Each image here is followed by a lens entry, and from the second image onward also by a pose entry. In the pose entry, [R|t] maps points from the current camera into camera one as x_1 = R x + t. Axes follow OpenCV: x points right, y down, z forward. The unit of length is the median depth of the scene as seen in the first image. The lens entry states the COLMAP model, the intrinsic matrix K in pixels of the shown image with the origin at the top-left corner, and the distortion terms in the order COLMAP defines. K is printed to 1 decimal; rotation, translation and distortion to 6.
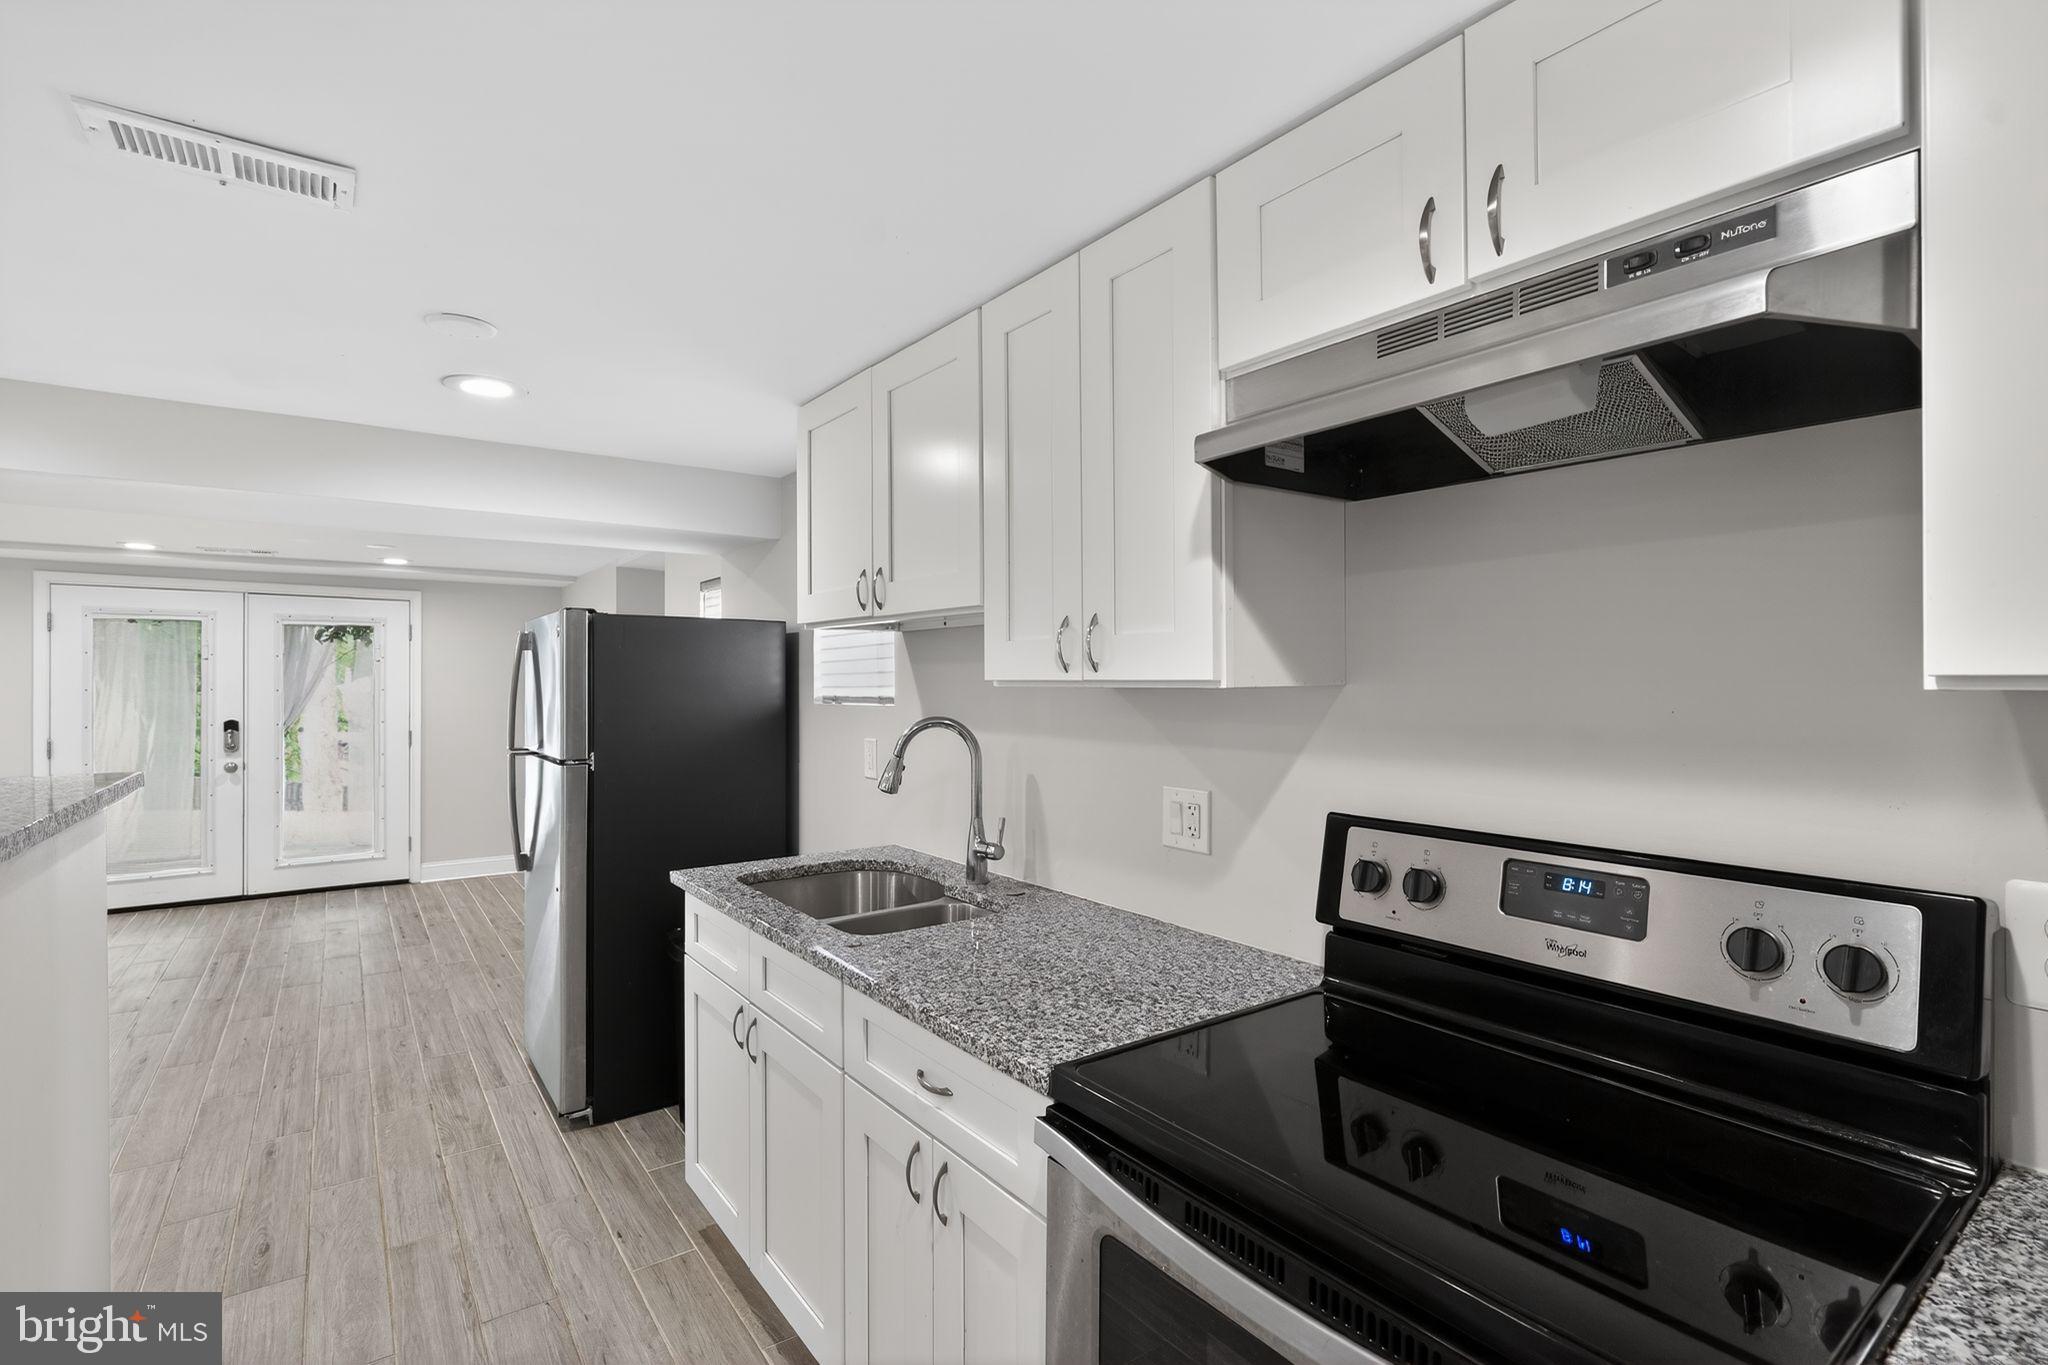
lens RADIAL K [[937.8, 0, 1023.1], [0, 937.8, 684.5], [0, 0, 1]] dist [0.002866, 0.000300]
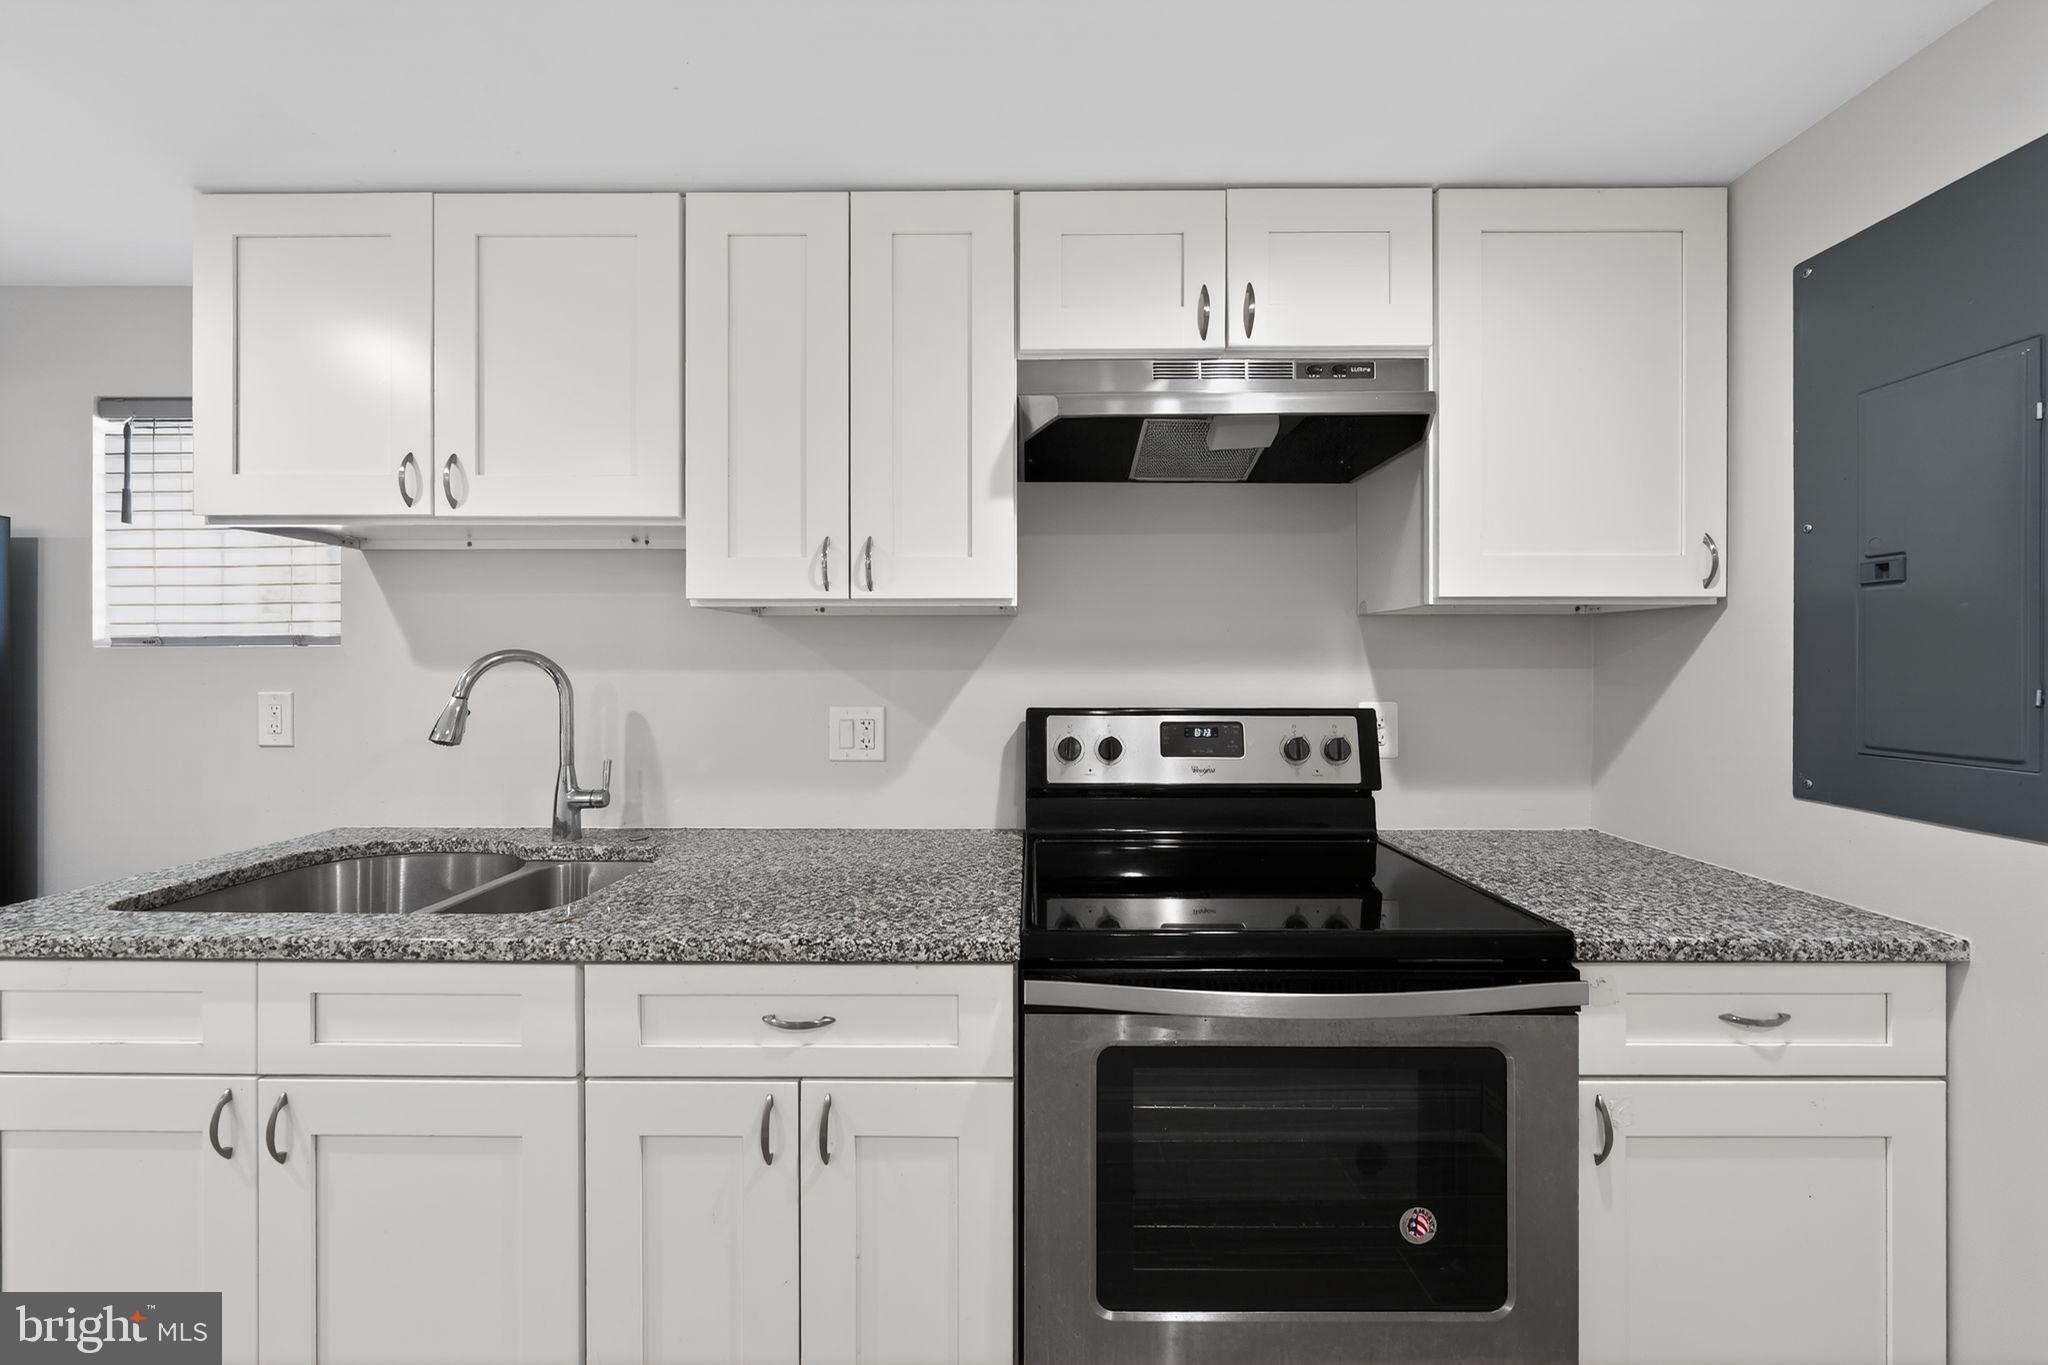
lens RADIAL K [[696.5, 0, 1017.8], [0, 696.5, 669.1], [0, 0, 1]] dist [-0.002449, 0.000171]
pose [[0.607745, 0.001807, 0.794130, -0.430872], [0.002553, 0.999988, -0.004229, 0.076047], [-0.794128, 0.004598, 0.607733, 0.362934]]
